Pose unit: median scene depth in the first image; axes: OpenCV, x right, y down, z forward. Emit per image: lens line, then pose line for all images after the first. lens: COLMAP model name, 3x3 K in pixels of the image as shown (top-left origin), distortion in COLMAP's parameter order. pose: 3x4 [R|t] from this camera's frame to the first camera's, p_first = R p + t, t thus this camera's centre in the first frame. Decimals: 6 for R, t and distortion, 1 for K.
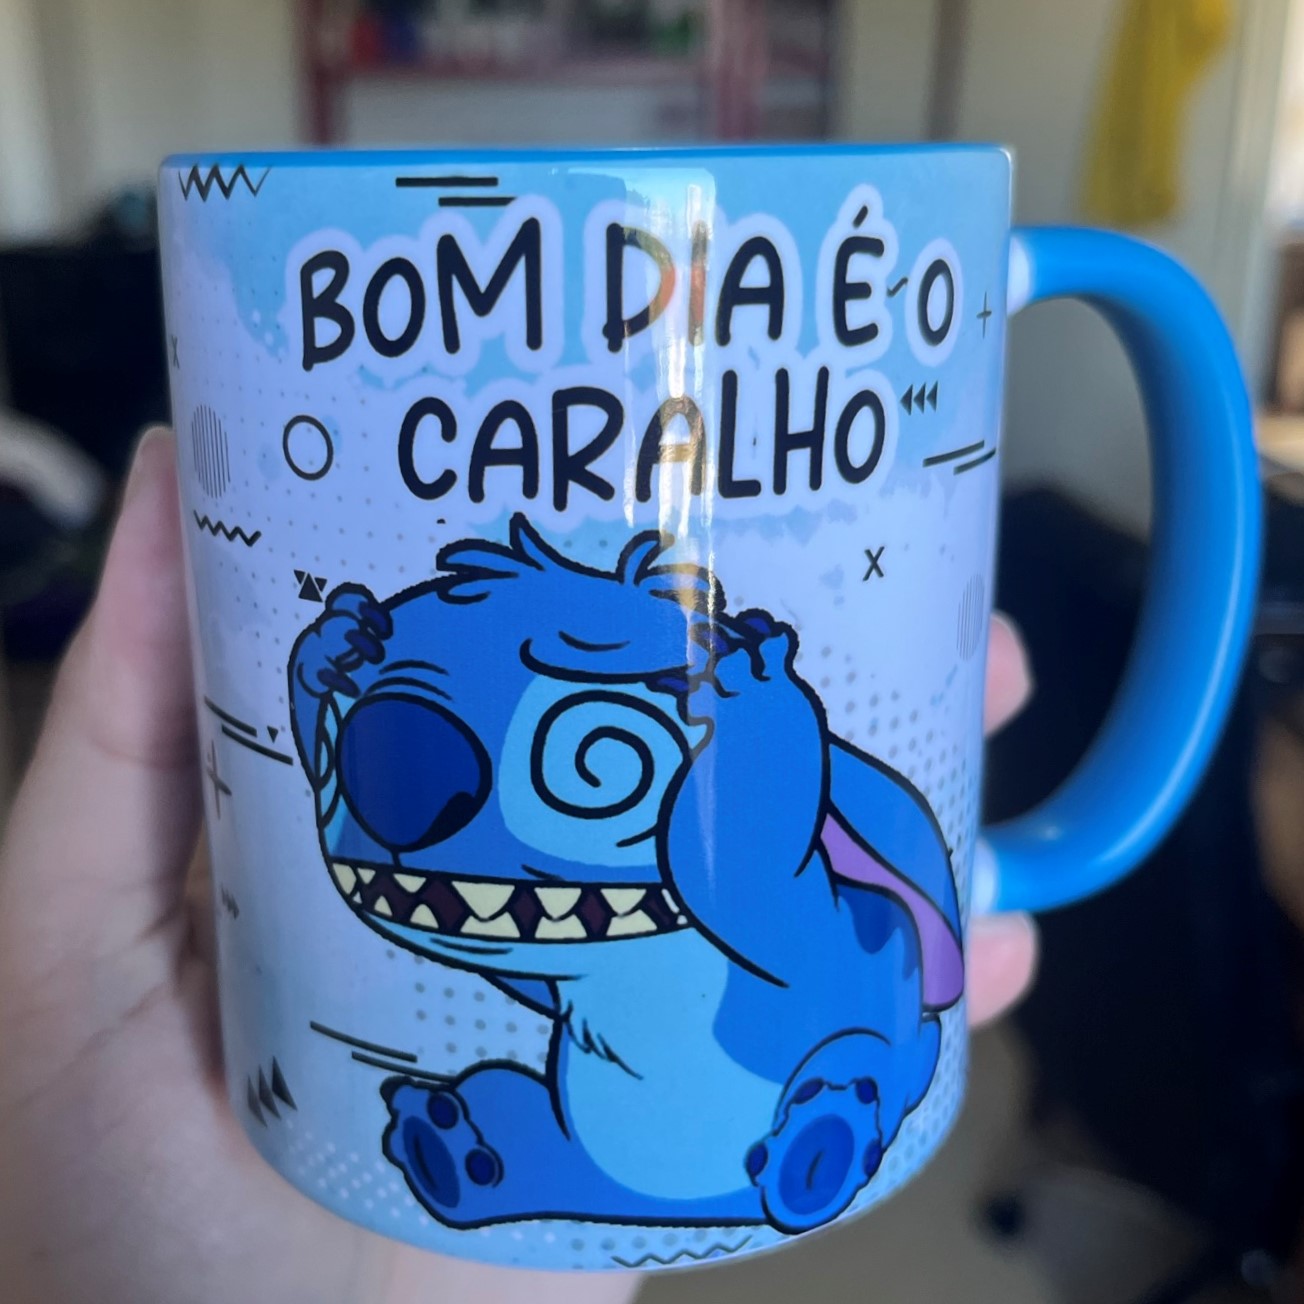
lens RADIAL K [[1705.3, 0, 605.7], [0, 1705.3, 638.0], [0, 0, 1]] dist [0.056073, 0.000000]
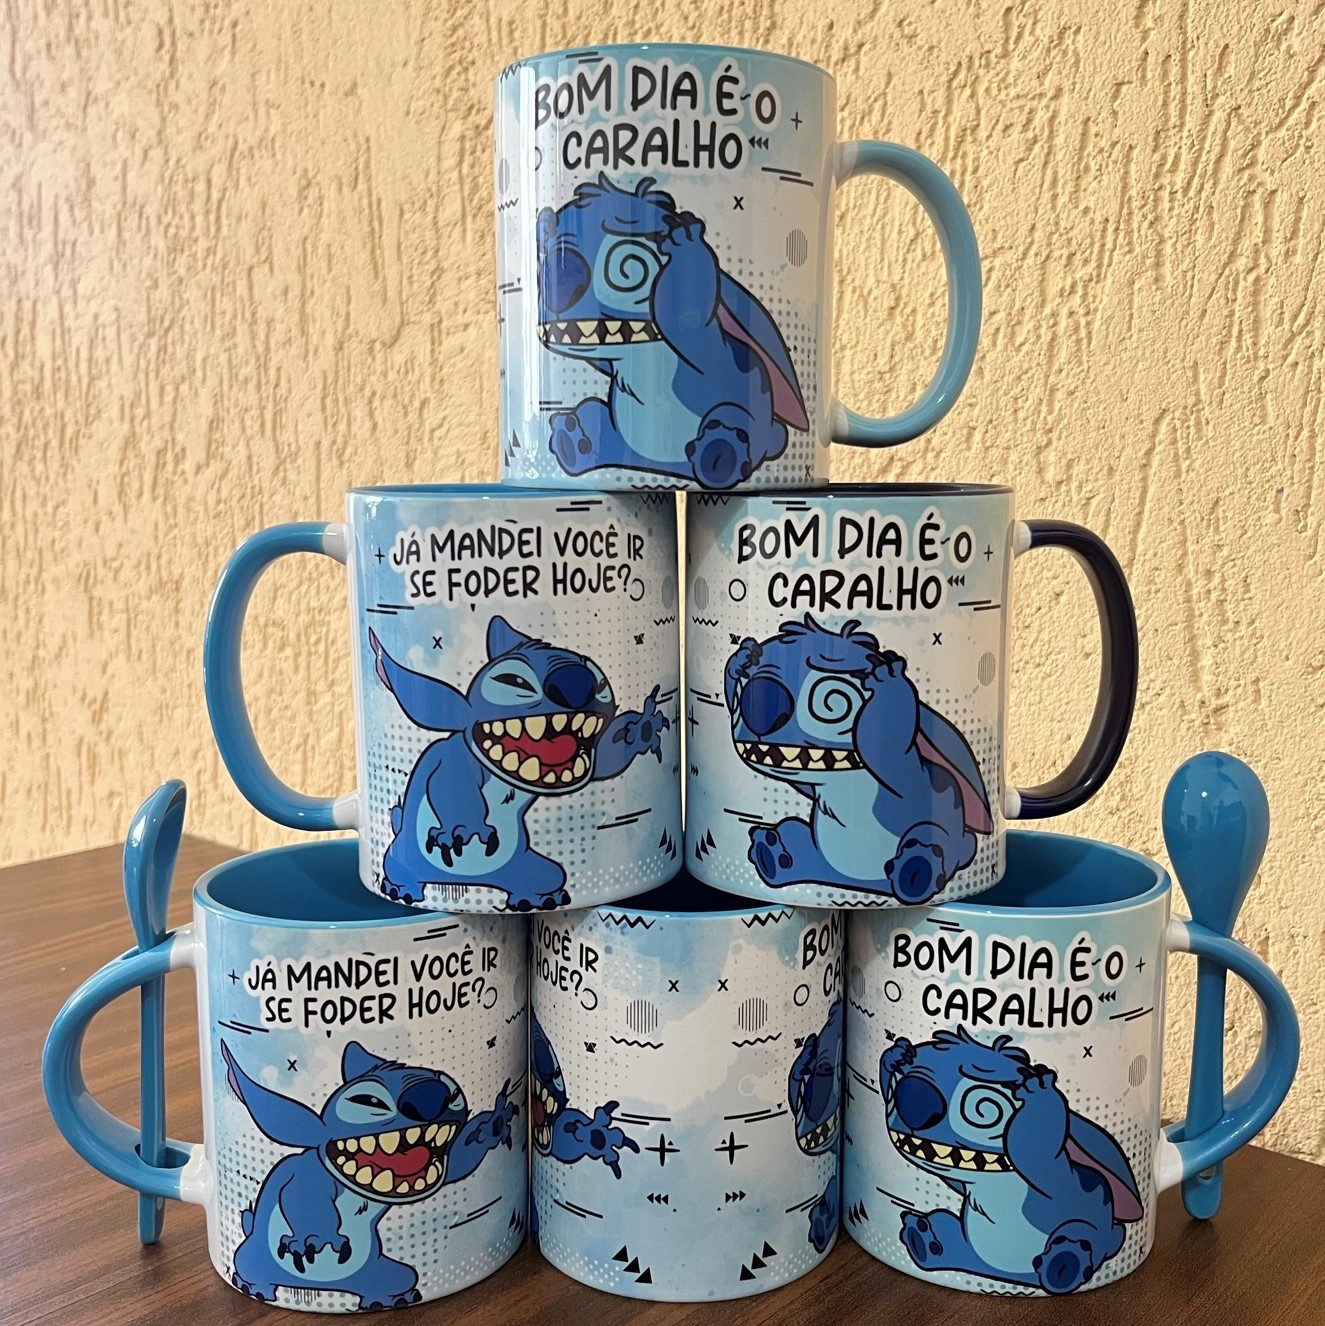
lens RADIAL K [[1734.0, 0, 667.7], [0, 1734.0, 667.4], [0, 0, 1]] dist [0.056073, 0.000000]
pose [[0.981432, 0.039703, -0.187659, 0.263448], [-0.066878, 0.987780, -0.140779, 0.435475], [0.179776, 0.150715, 0.972093, -1.839476]]
